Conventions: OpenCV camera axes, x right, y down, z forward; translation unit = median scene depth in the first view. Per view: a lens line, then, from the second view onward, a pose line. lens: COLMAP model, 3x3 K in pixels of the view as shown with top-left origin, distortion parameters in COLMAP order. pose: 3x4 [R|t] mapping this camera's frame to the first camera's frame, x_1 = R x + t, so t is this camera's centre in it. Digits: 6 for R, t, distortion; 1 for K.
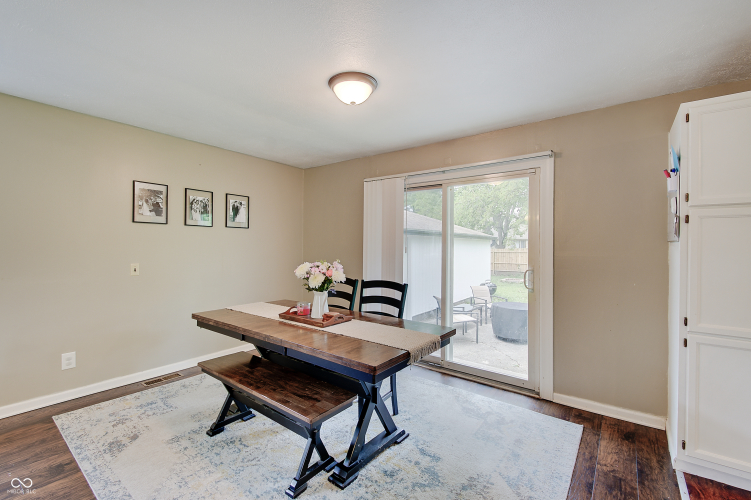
lens RADIAL K [[327.3, 0, 372.7], [0, 327.3, 246.2], [0, 0, 1]] dist [0.015368, -0.013618]
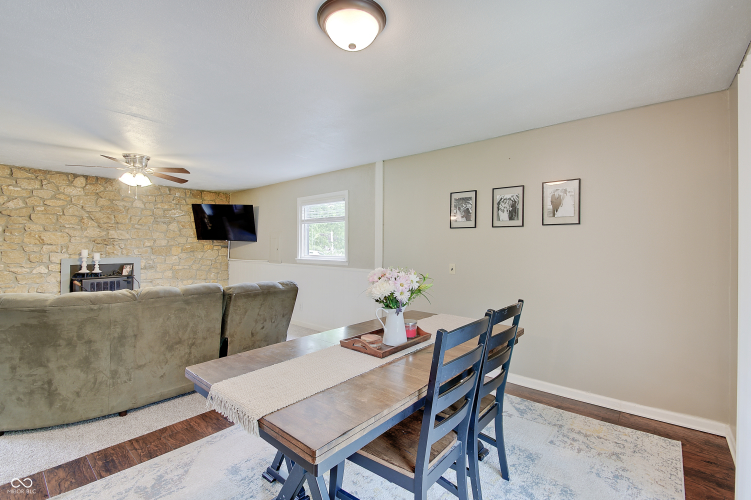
lens RADIAL K [[327.3, 0, 366.4], [0, 327.3, 246.1], [0, 0, 1]] dist [0.015368, -0.013618]
pose [[-0.056095, -0.010781, -0.998367, 0.438064], [-0.006668, 0.999923, -0.010423, 0.004349], [0.998403, 0.006072, -0.056163, 0.730783]]
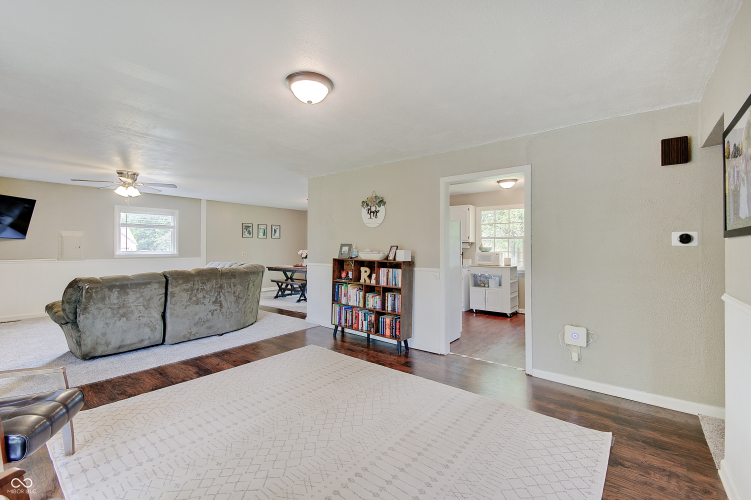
lens RADIAL K [[327.3, 0, 374.3], [0, 327.3, 242.5], [0, 0, 1]] dist [0.015368, -0.013618]
pose [[0.999732, -0.008229, -0.021645, 0.454058], [0.007949, 0.999884, -0.013011, 0.016297], [0.021750, 0.012835, 0.999681, -1.734173]]
